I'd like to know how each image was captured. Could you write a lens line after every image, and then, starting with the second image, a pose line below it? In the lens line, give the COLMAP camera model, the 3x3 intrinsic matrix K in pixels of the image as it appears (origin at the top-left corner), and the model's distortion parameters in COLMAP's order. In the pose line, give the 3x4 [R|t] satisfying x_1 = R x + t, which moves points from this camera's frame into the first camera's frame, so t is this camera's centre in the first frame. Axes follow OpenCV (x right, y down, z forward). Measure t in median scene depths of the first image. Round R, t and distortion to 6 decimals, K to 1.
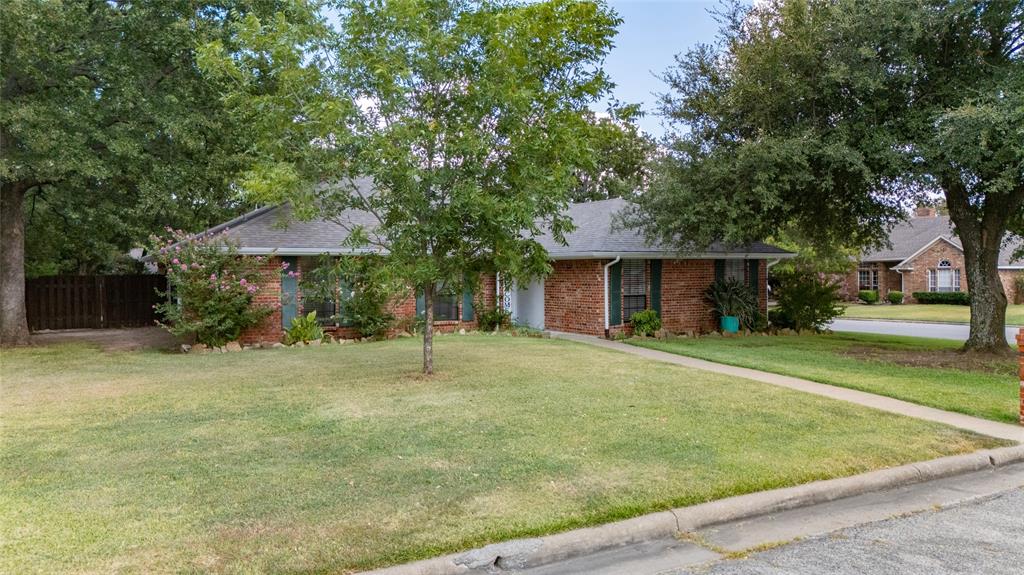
lens RADIAL K [[756.4, 0, 513.3], [0, 756.4, 284.1], [0, 0, 1]] dist [0.059745, -0.047728]
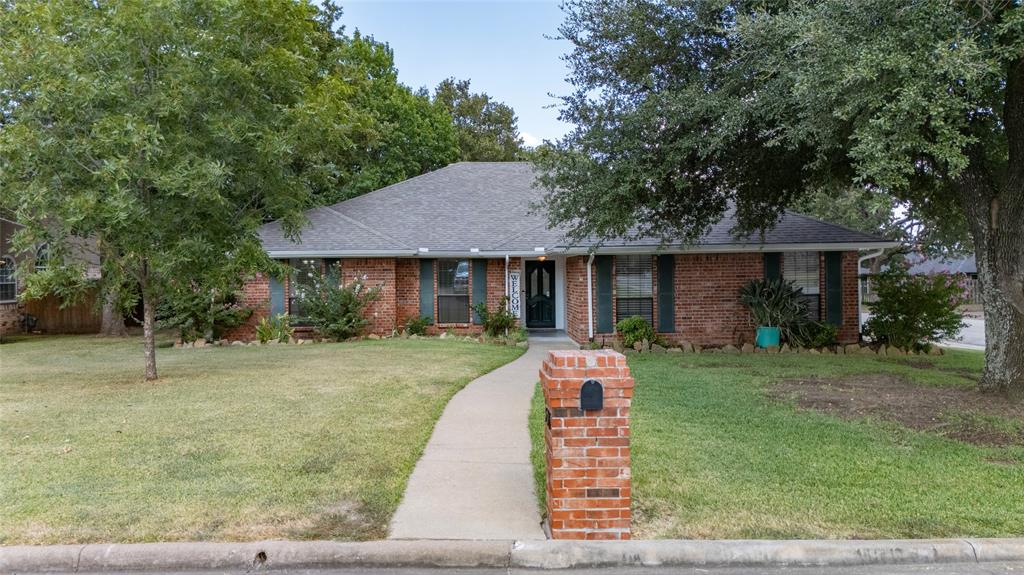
lens RADIAL K [[756.4, 0, 512.7], [0, 756.4, 292.0], [0, 0, 1]] dist [0.059745, -0.047728]
pose [[0.881804, 0.004315, -0.471596, 0.500015], [0.003023, 0.999886, 0.014801, -0.005503], [0.471606, -0.014477, 0.881691, 0.228016]]
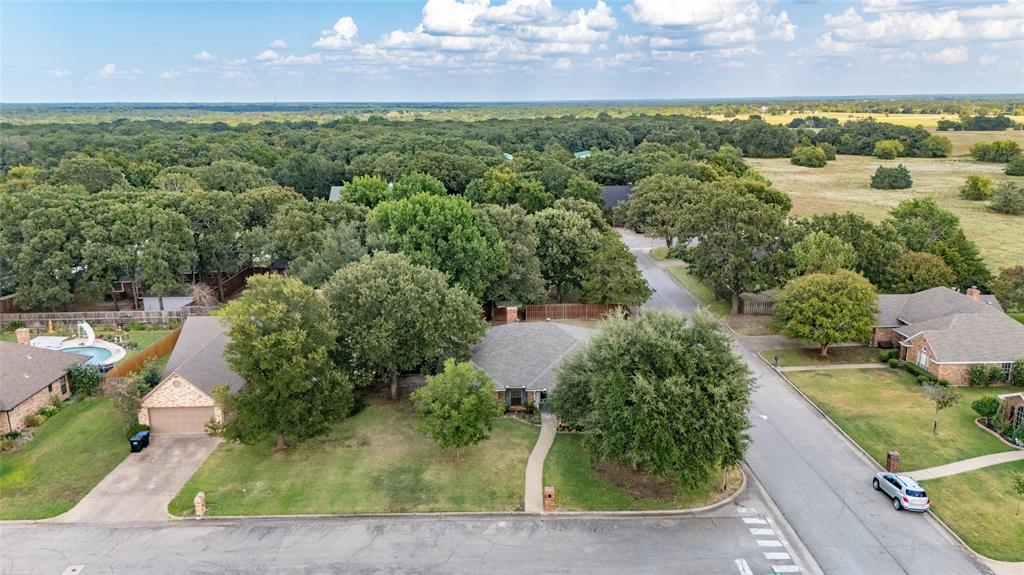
lens RADIAL K [[756.4, 0, 513.9], [0, 756.4, 291.0], [0, 0, 1]] dist [0.059745, -0.047728]
pose [[0.876865, 0.117830, -0.466072, 1.391416], [-0.003944, 0.971227, 0.238121, -1.241323], [0.480720, -0.206962, 0.852100, -1.587809]]
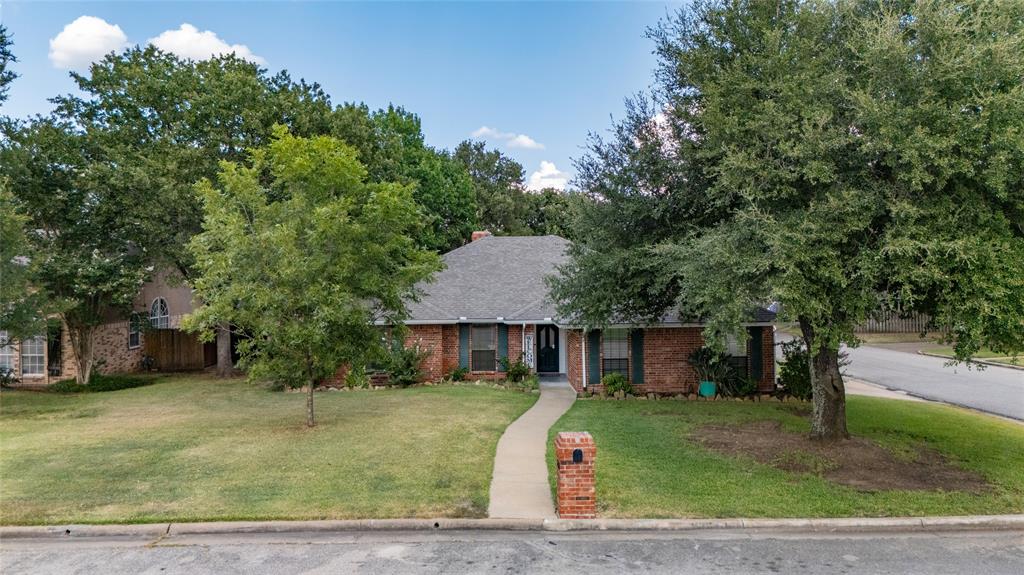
lens RADIAL K [[756.4, 0, 512.3], [0, 756.4, 283.8], [0, 0, 1]] dist [0.059745, -0.047728]
pose [[0.880687, -0.000787, -0.473697, 0.664074], [0.001222, 0.999999, 0.000609, -0.118826], [0.473696, -0.001116, 0.880688, -0.135754]]
